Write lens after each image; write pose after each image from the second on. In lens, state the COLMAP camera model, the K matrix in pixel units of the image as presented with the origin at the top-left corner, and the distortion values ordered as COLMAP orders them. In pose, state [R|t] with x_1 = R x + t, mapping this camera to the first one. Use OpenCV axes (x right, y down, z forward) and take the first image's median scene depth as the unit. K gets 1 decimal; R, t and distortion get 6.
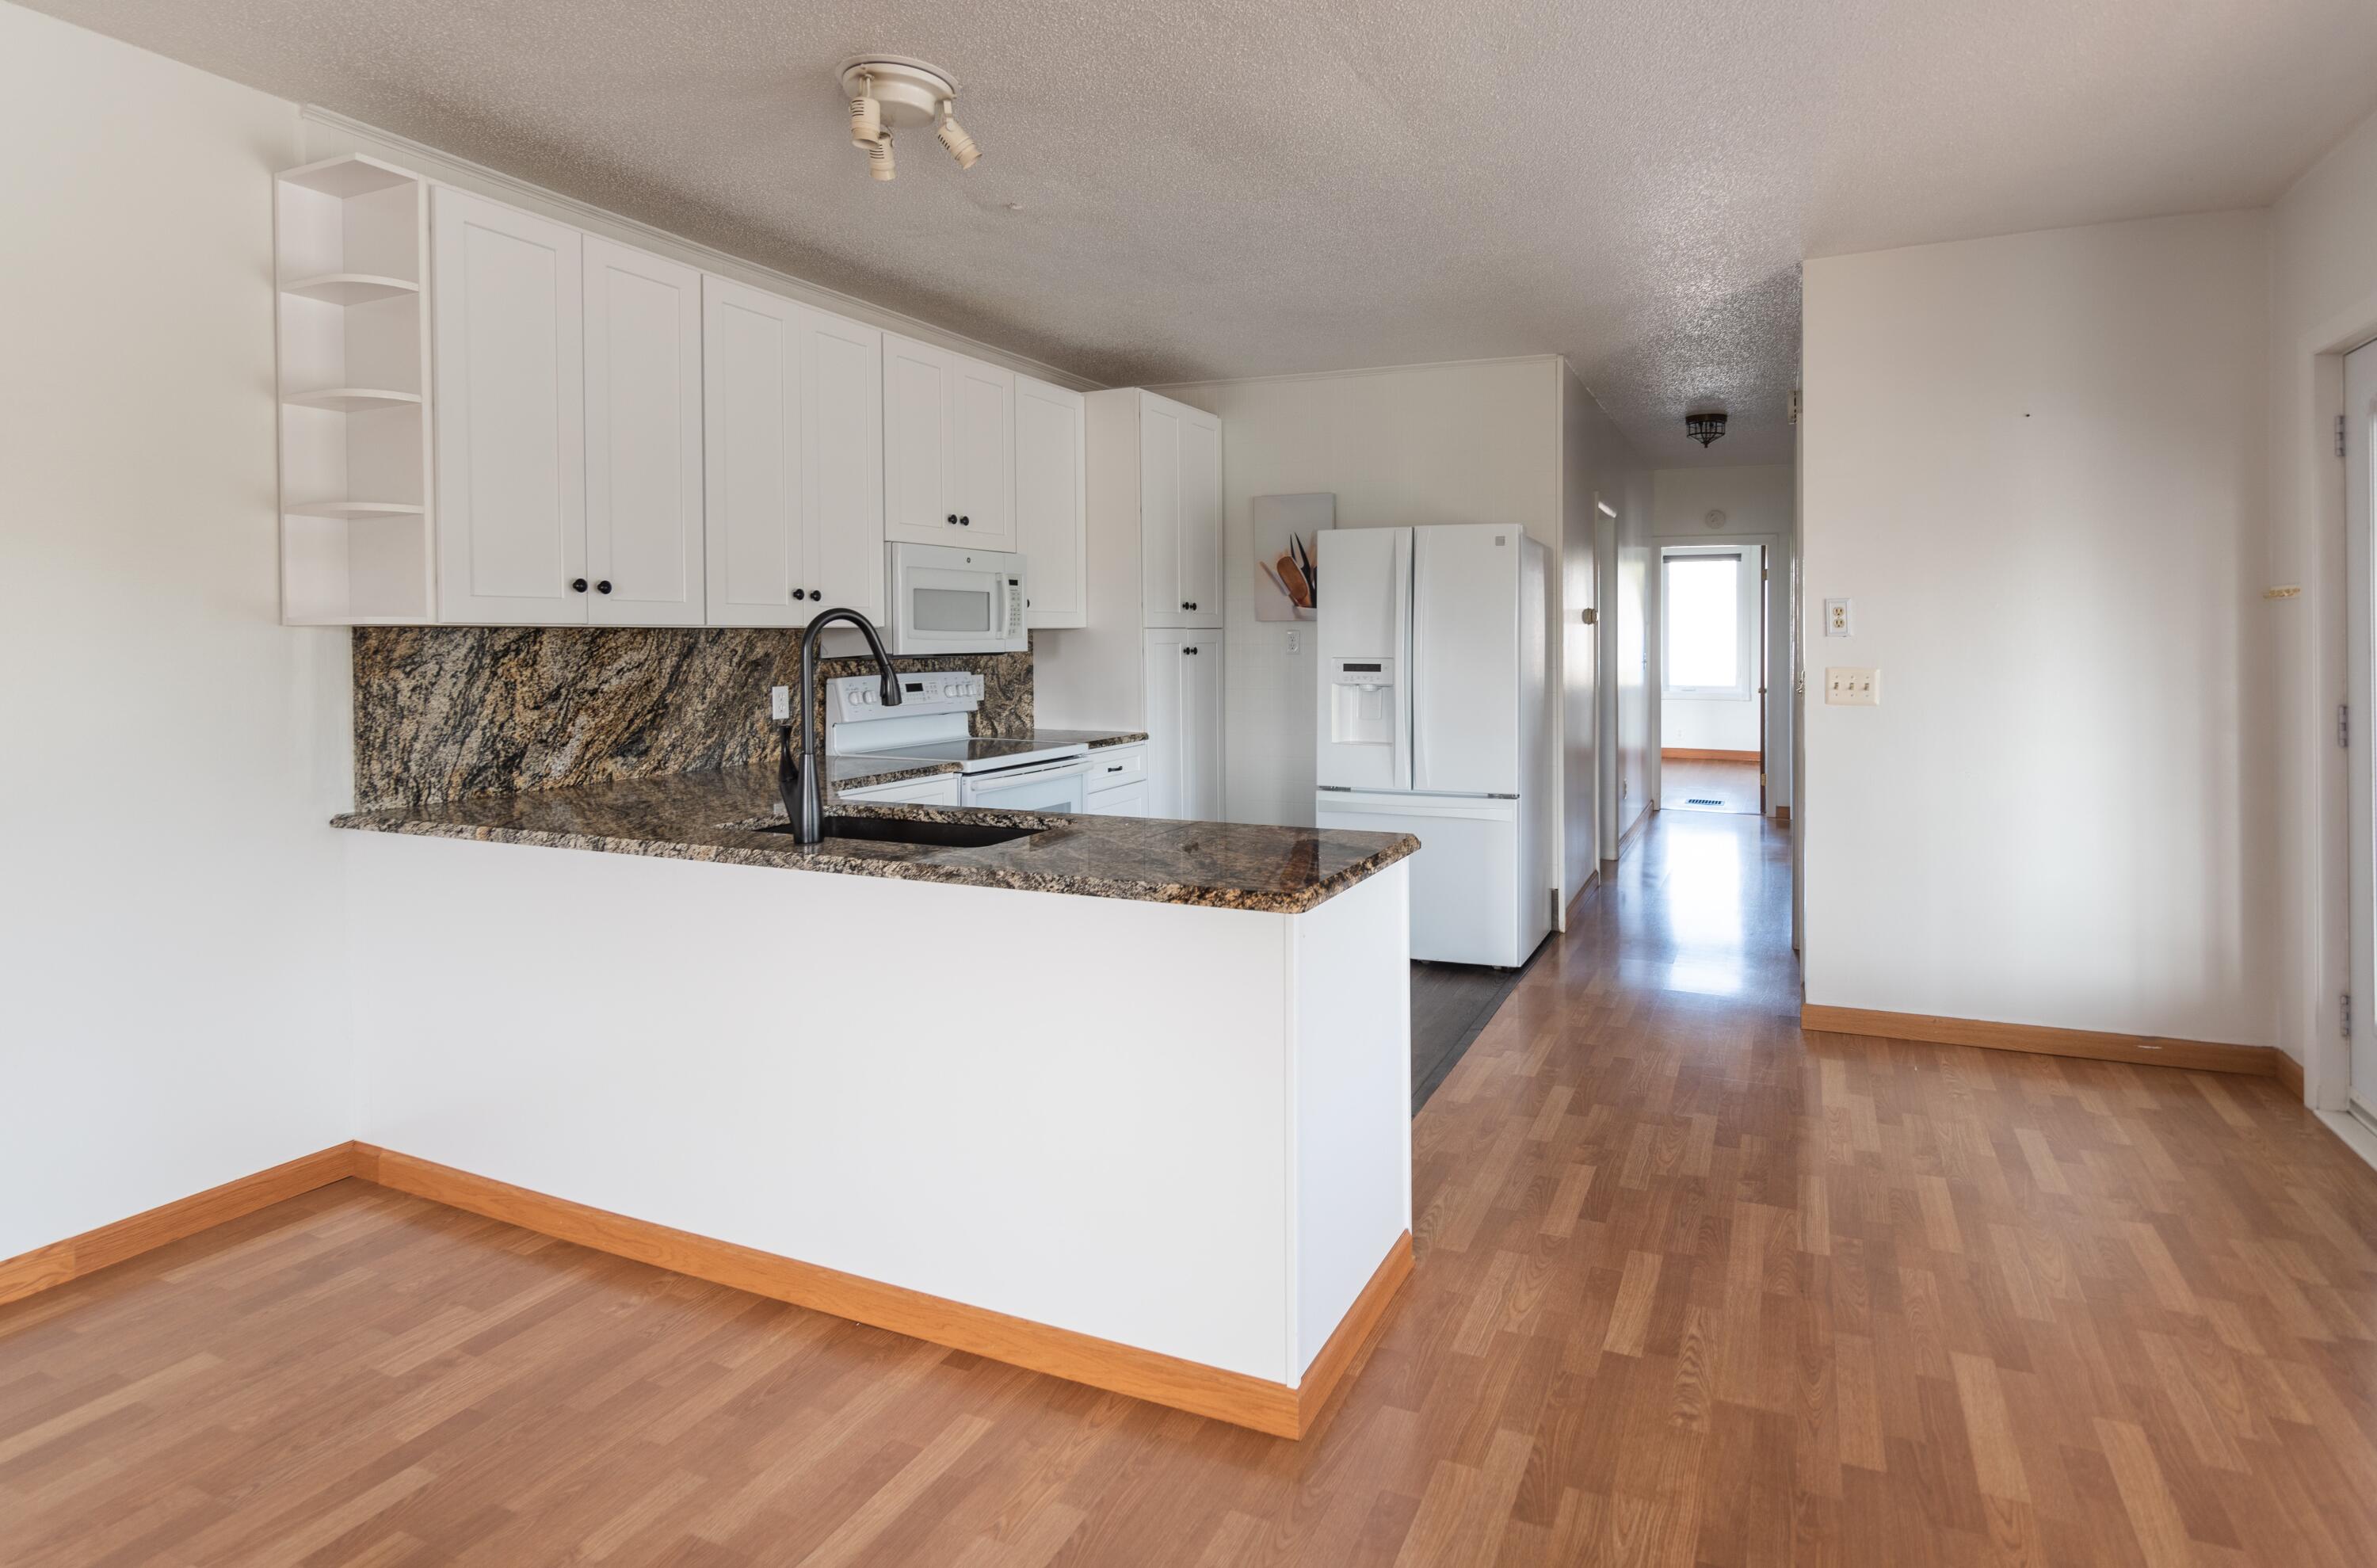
lens RADIAL K [[1143.7, 0, 1188.5], [0, 1143.7, 784.0], [0, 0, 1]] dist [-0.001452, -0.000514]
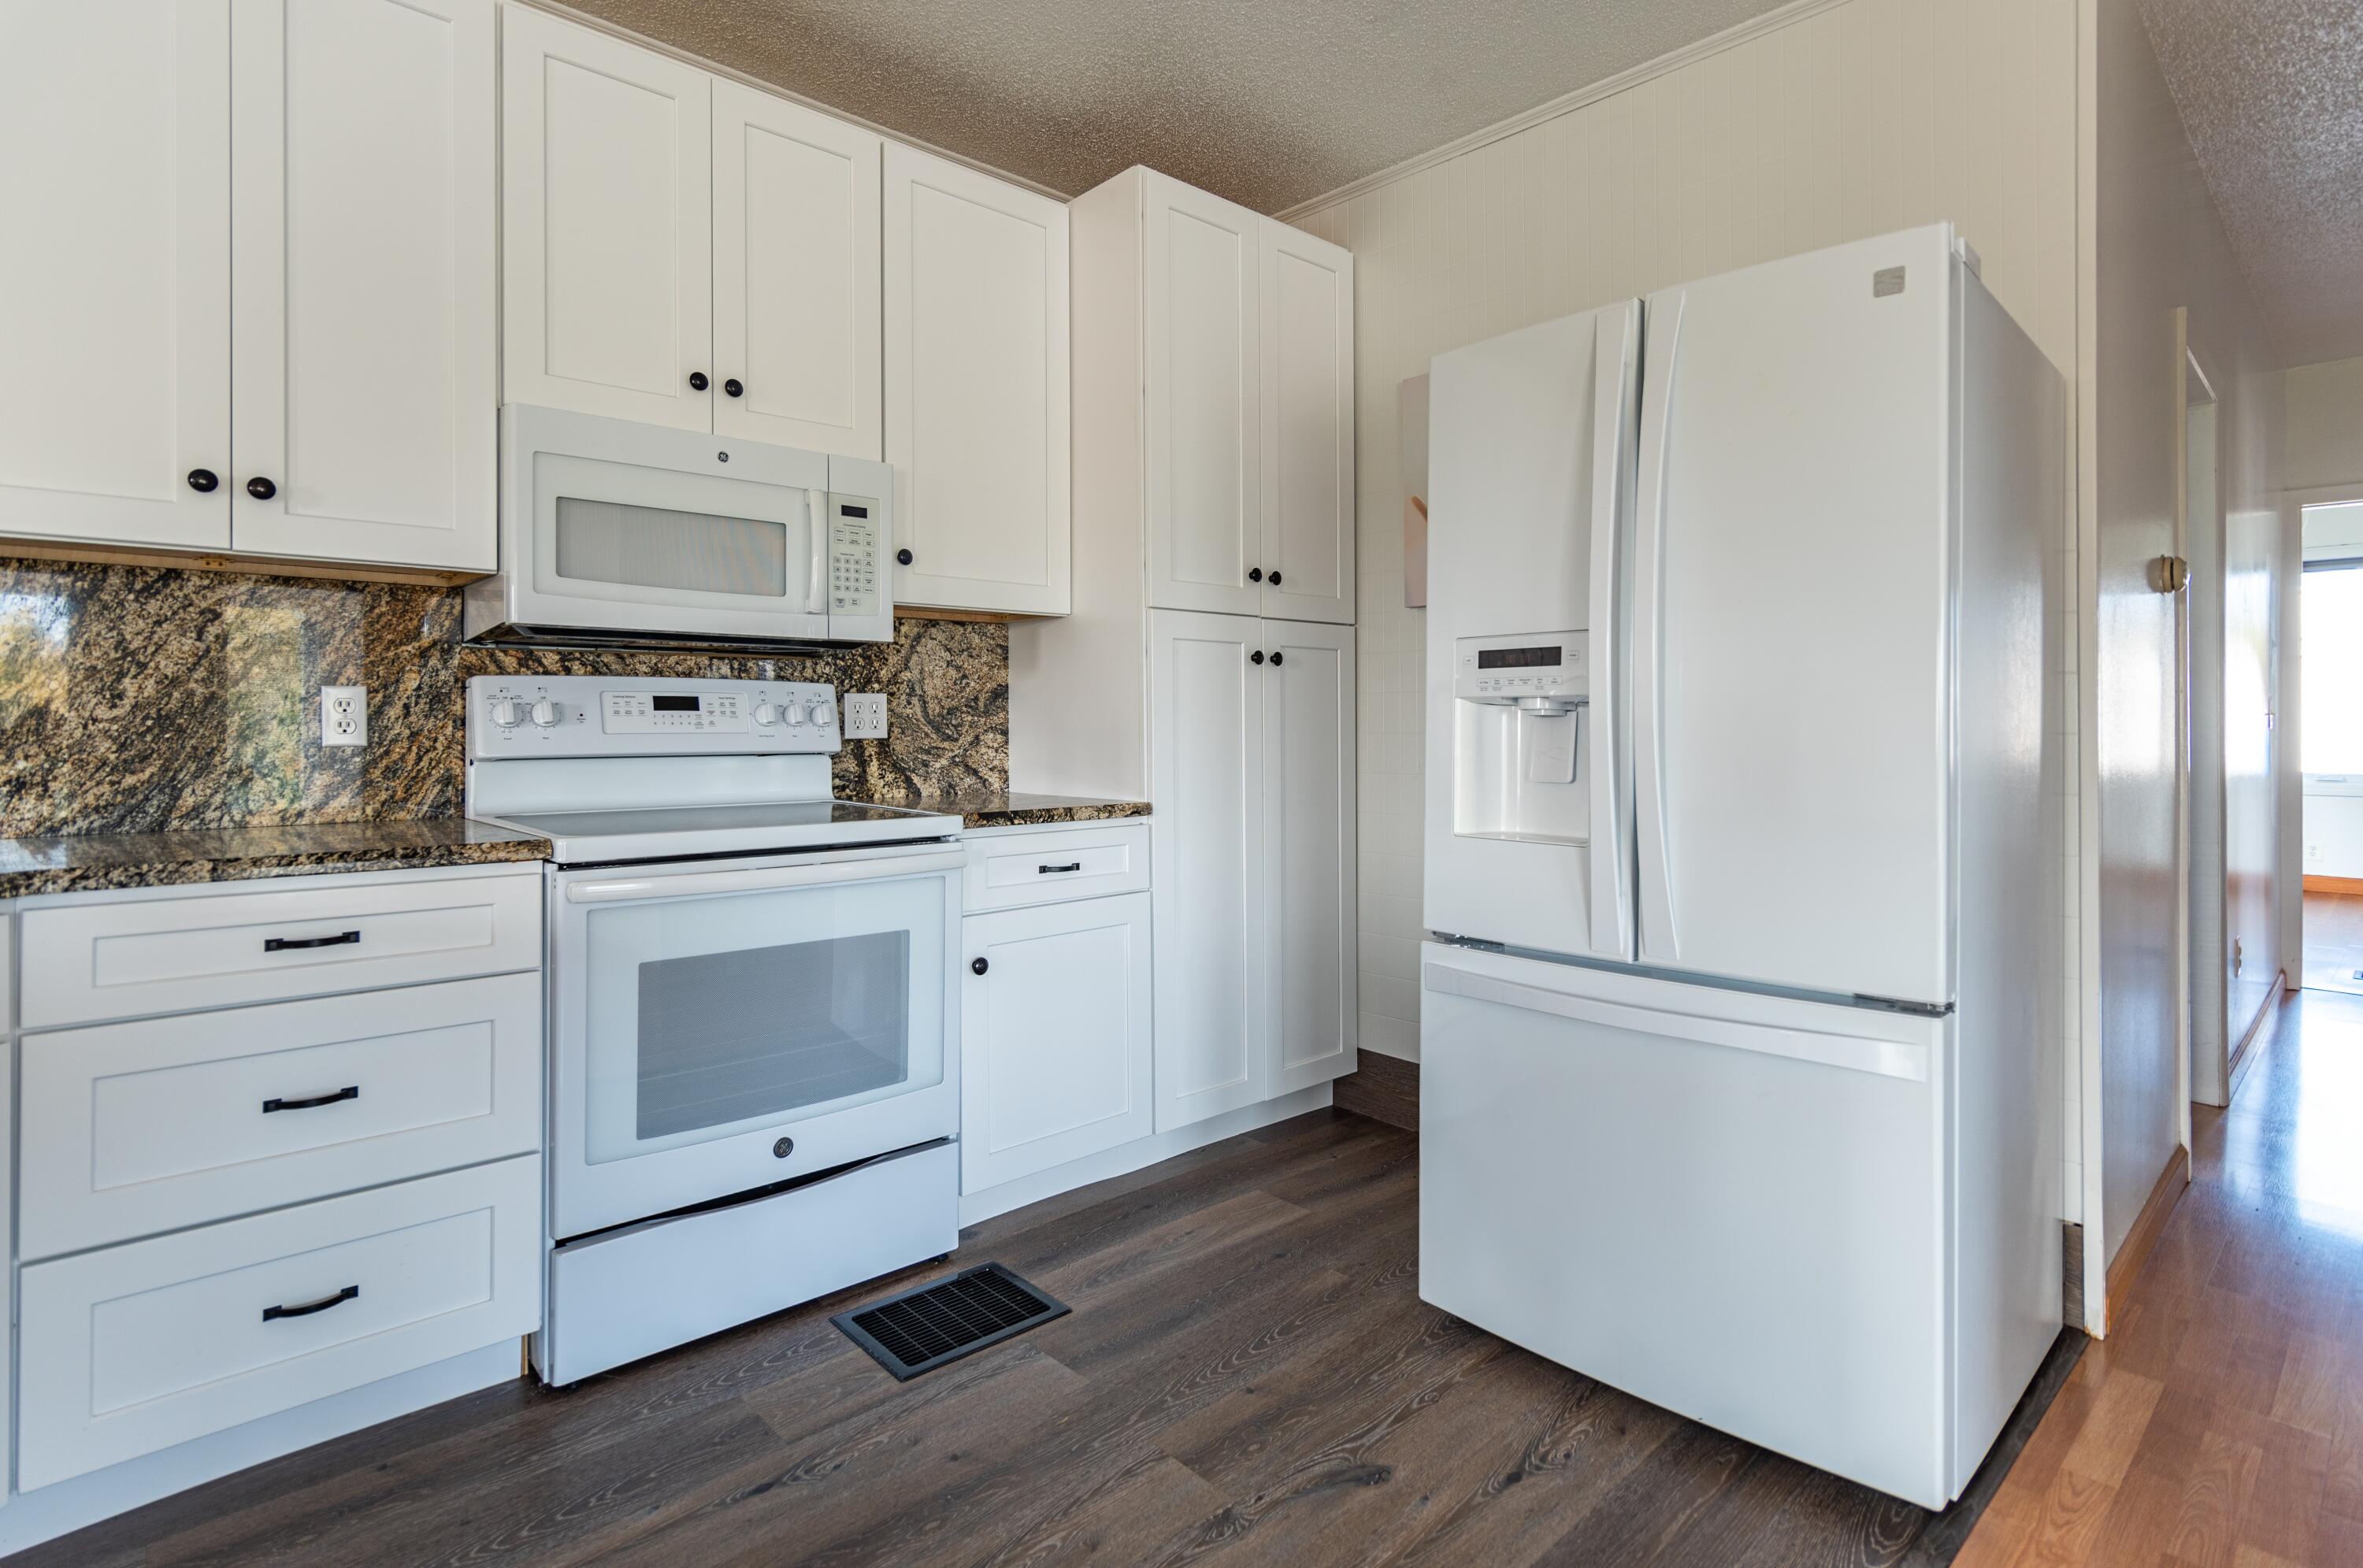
lens RADIAL K [[1136.9, 0, 1181.5], [0, 1136.9, 784.0], [0, 0, 1]] dist [-0.001452, -0.000514]
pose [[0.937609, 0.025534, -0.346753, 0.163668], [-0.051939, 0.996395, -0.067070, -0.019136], [0.343790, 0.080896, 0.935556, 0.515310]]
